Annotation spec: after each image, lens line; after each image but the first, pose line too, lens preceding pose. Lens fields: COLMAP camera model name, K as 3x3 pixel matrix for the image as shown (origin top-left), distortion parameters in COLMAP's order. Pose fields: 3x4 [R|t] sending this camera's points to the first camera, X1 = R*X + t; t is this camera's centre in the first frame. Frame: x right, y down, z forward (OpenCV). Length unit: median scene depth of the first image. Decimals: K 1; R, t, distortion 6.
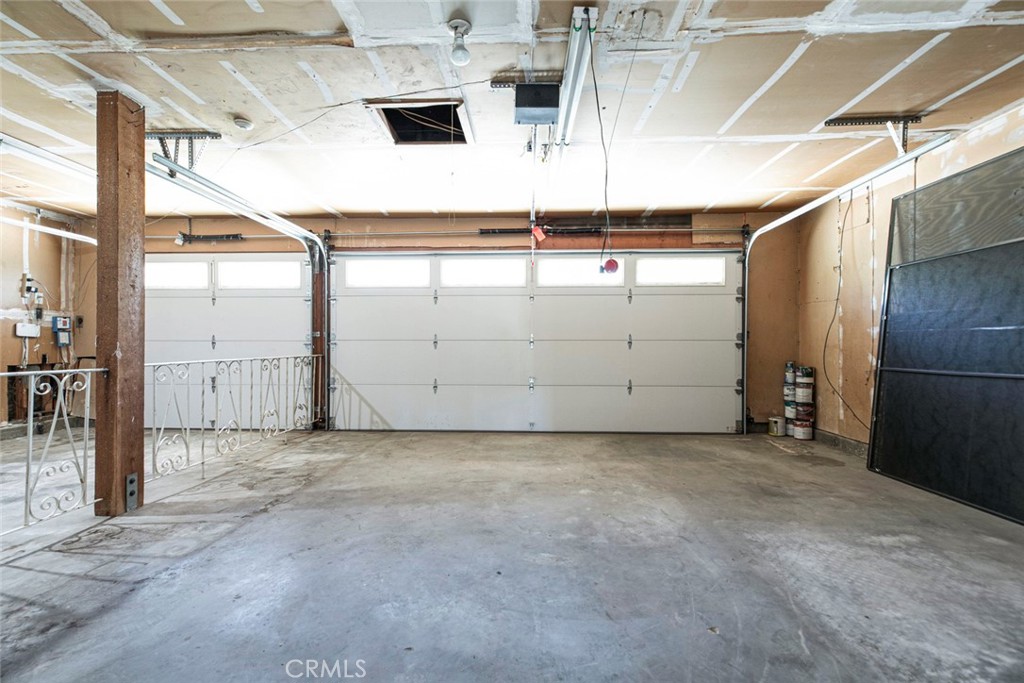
lens RADIAL K [[462.3, 0, 506.6], [0, 462.3, 340.8], [0, 0, 1]] dist [0.002356, 0.000661]
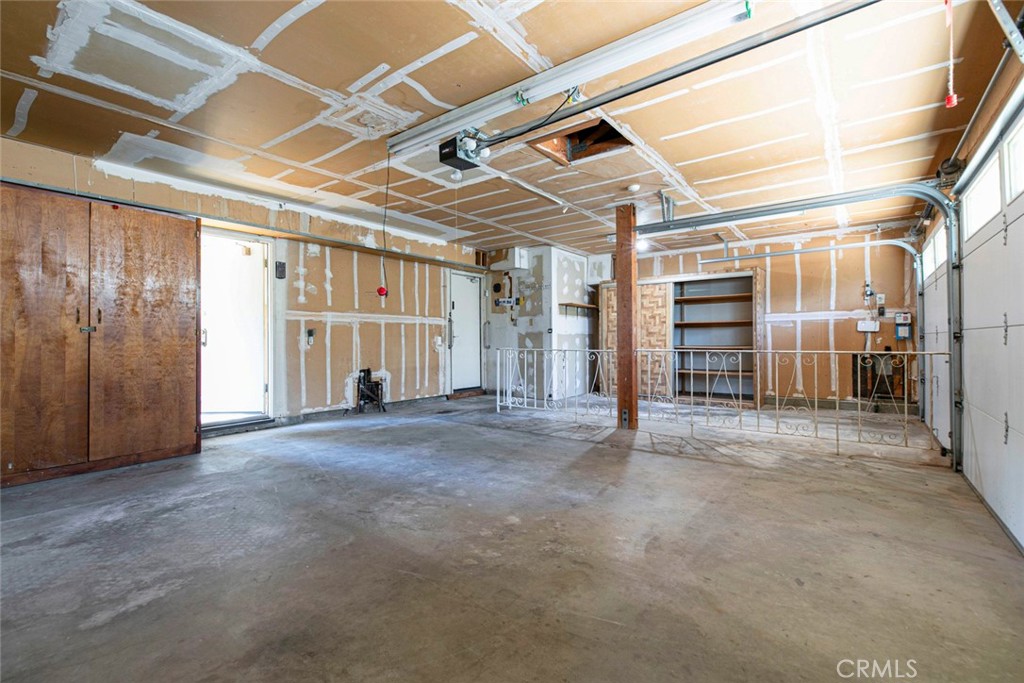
lens RADIAL K [[462.3, 0, 507.8], [0, 462.3, 340.7], [0, 0, 1]] dist [0.002356, 0.000661]
pose [[-0.572718, 0.003328, -0.819745, 1.005439], [0.009007, 0.999957, -0.002233, 0.018677], [0.819703, -0.008663, -0.572724, 1.753571]]
